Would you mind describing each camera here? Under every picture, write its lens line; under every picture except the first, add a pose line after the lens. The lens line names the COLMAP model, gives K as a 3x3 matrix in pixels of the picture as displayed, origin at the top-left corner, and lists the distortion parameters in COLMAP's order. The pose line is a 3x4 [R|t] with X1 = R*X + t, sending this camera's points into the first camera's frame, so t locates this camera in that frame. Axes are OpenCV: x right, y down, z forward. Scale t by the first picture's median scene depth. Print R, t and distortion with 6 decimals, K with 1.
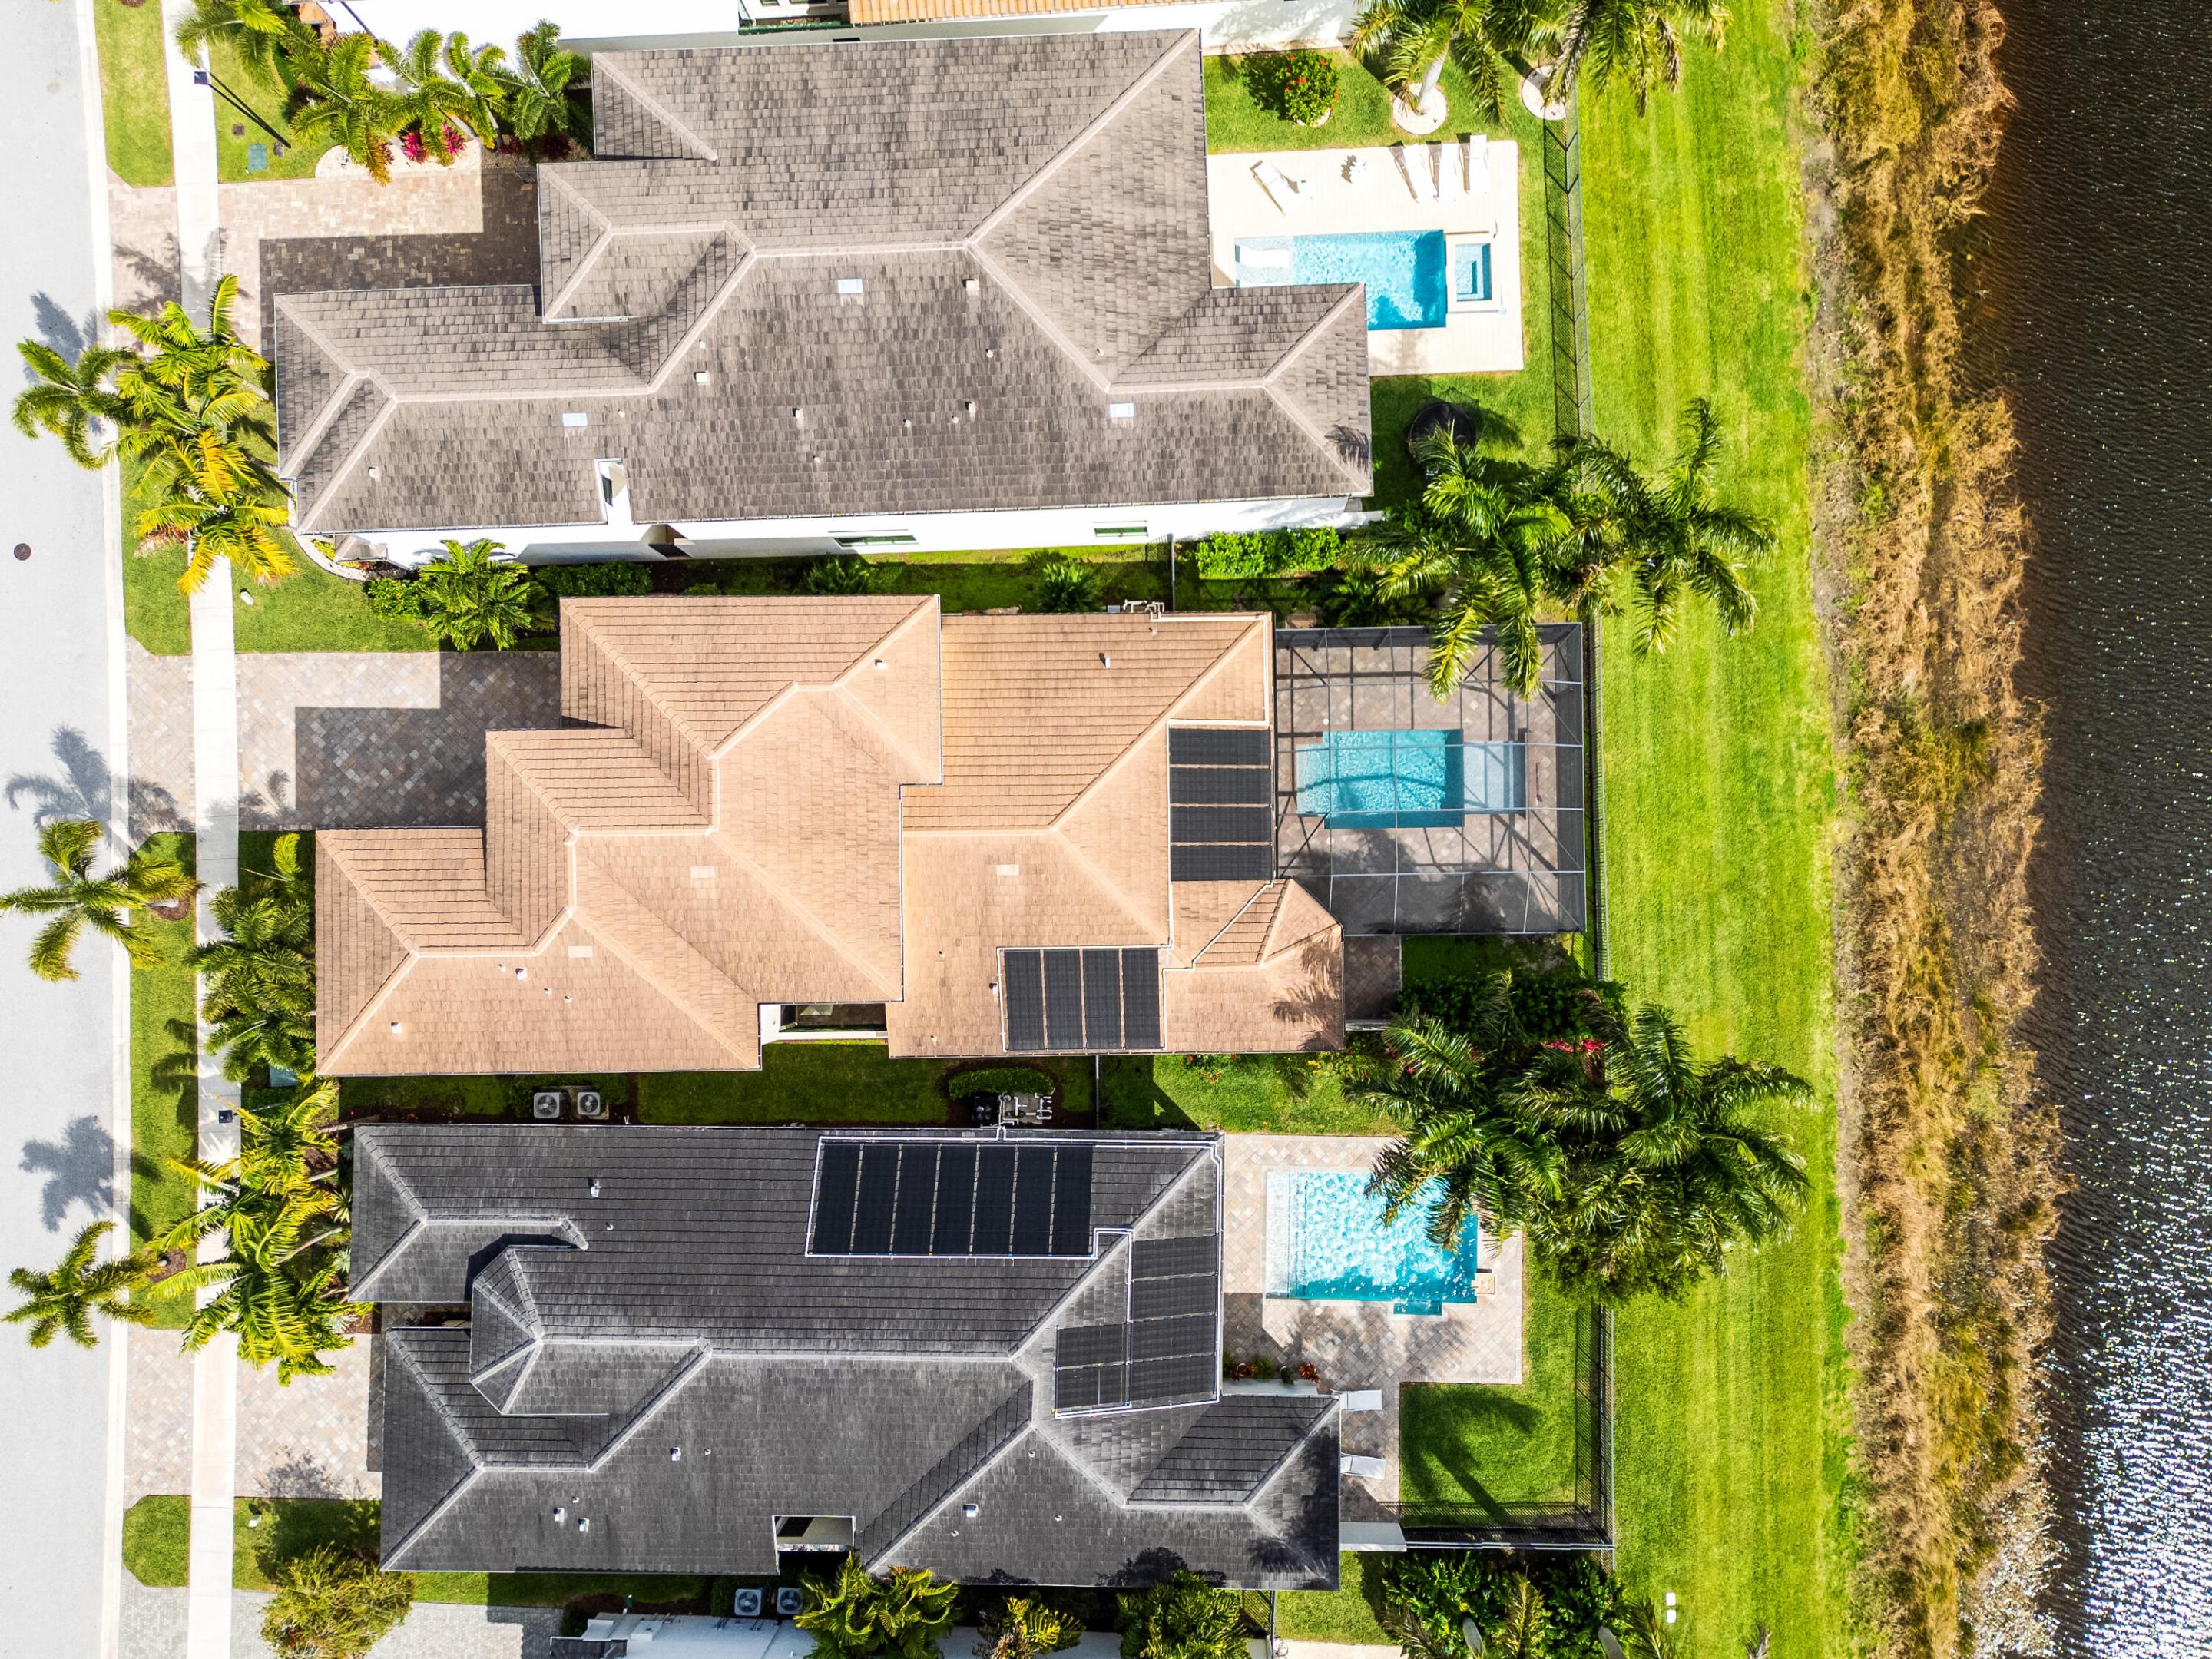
lens RADIAL K [[1595.5, 0, 1179.8], [0, 1595.5, 875.2], [0, 0, 1]] dist [0.051869, -0.050007]
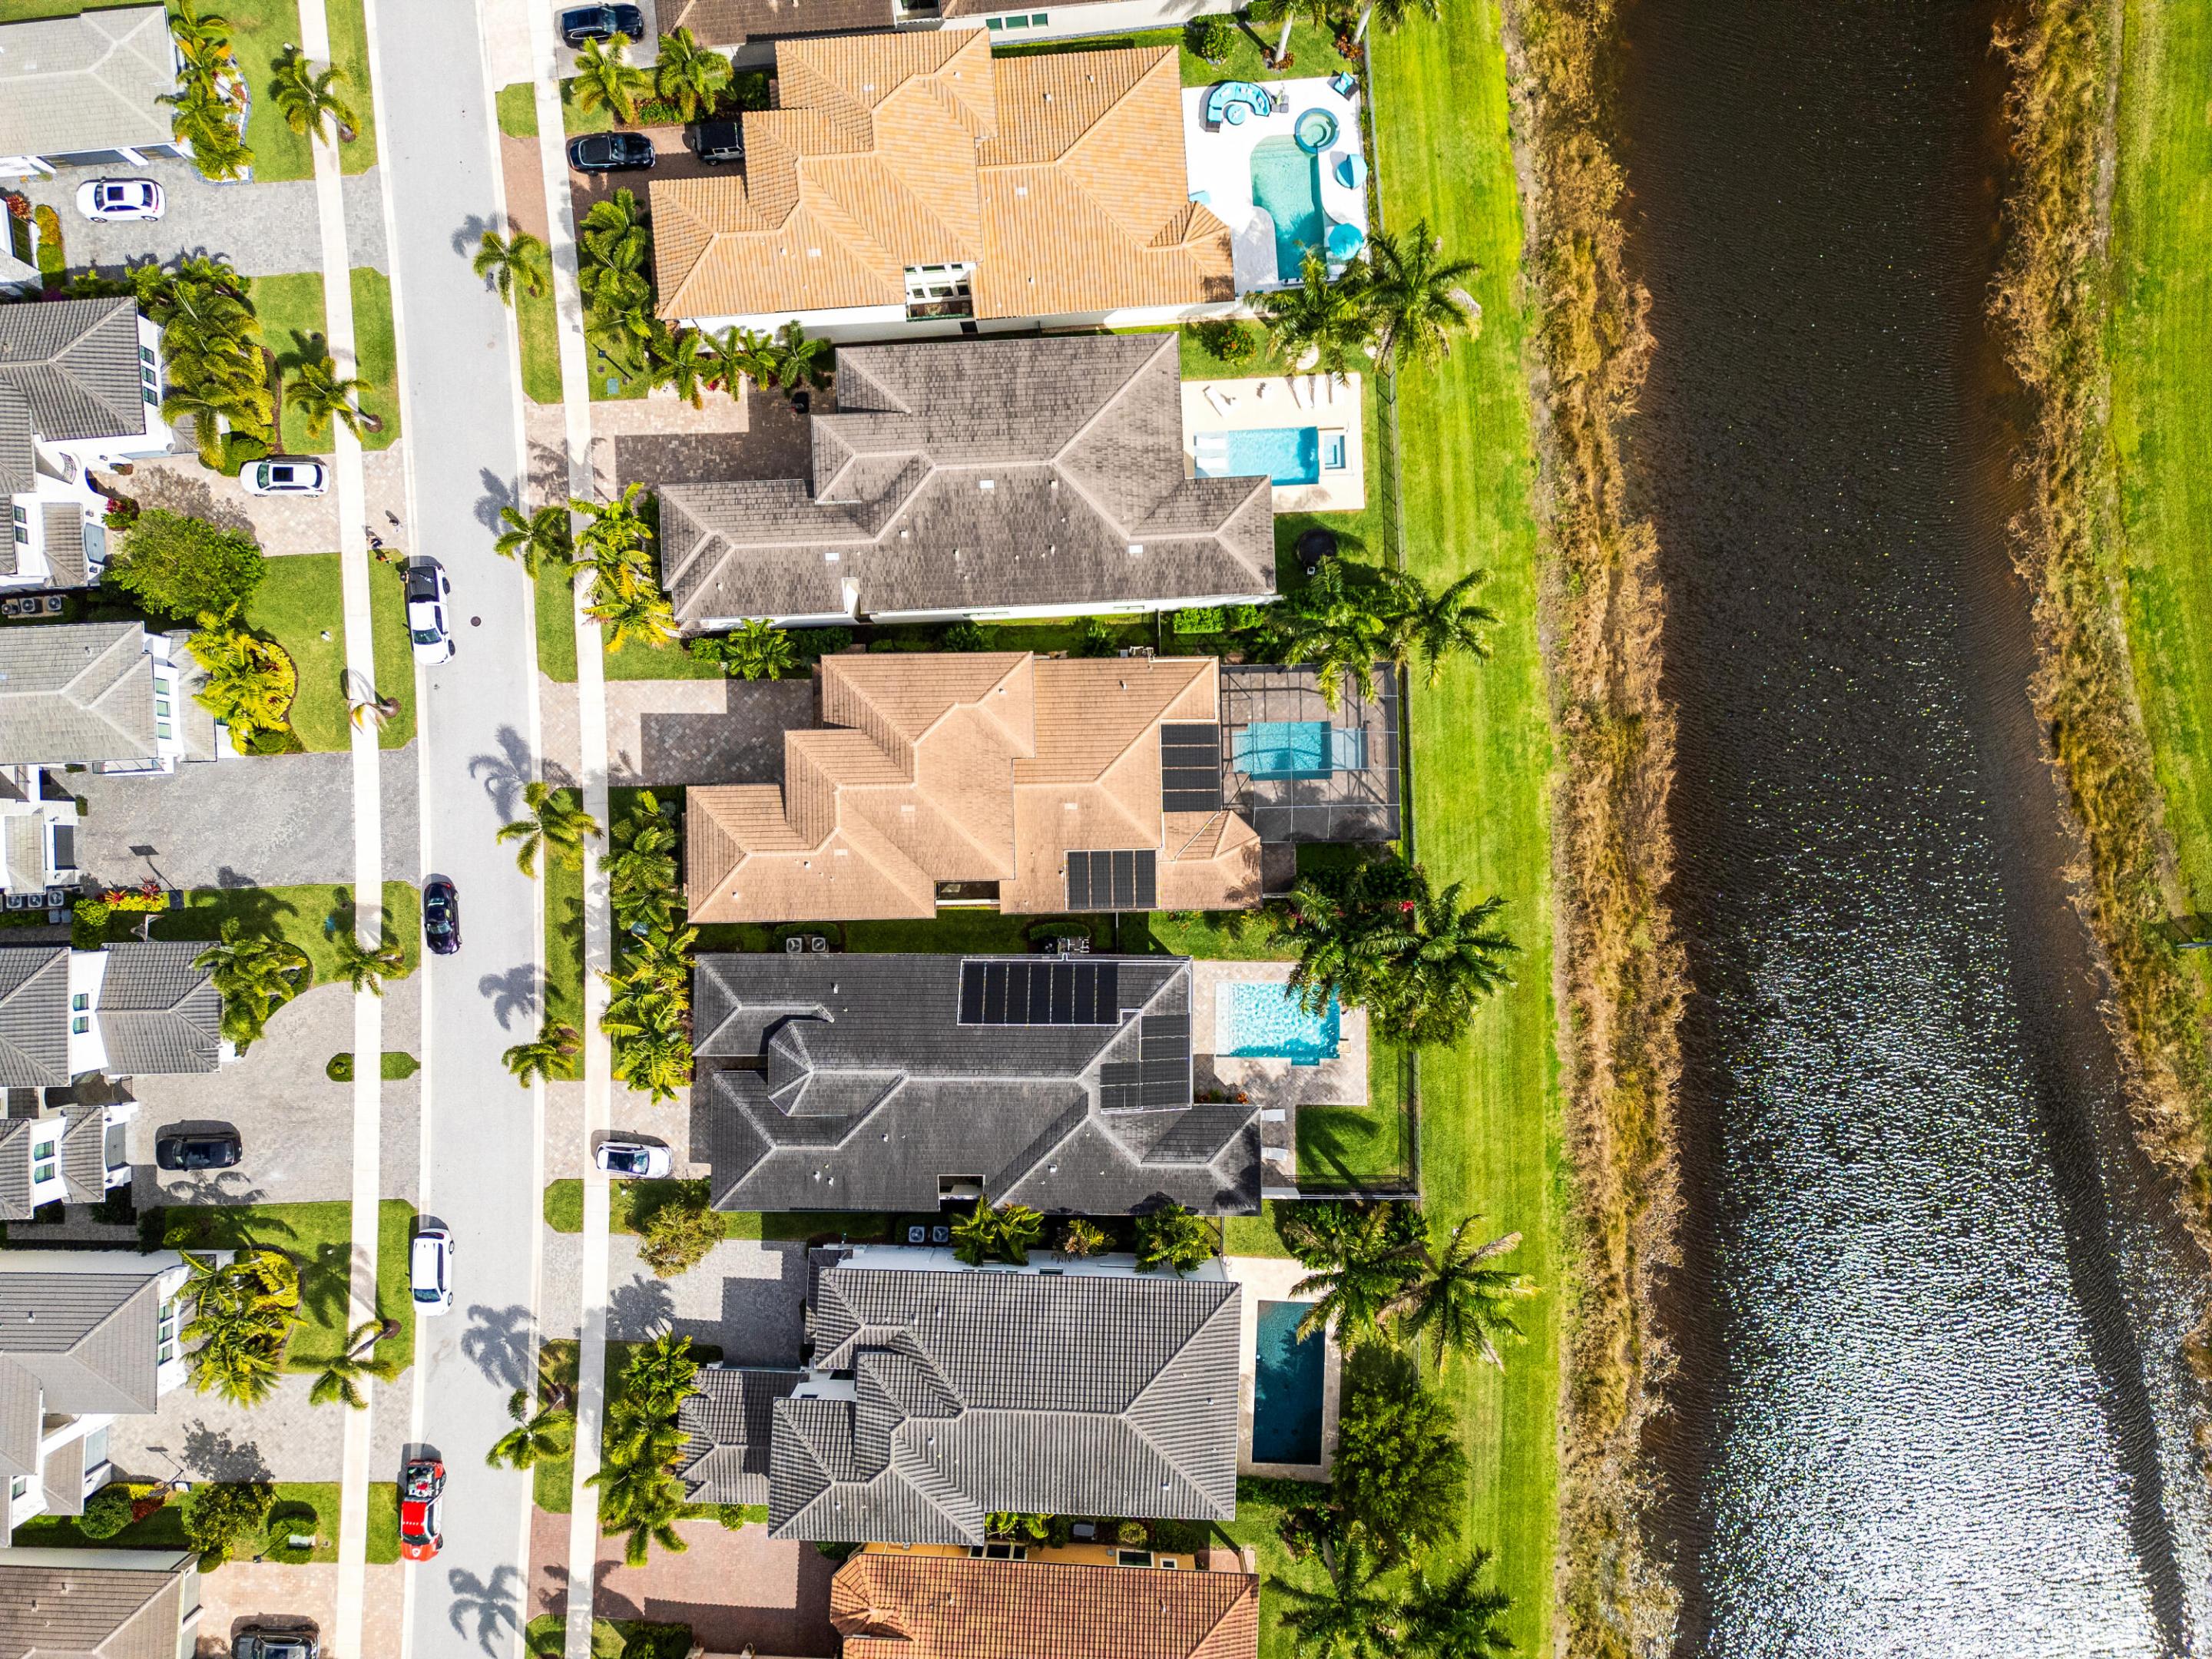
lens RADIAL K [[1595.5, 0, 1106.7], [0, 1595.5, 834.5], [0, 0, 1]] dist [0.051869, -0.050007]
pose [[0.999952, -0.007564, 0.006233, -0.072581], [0.007517, 0.999944, 0.007497, 0.014400], [-0.006289, -0.007449, 0.999952, -0.699536]]
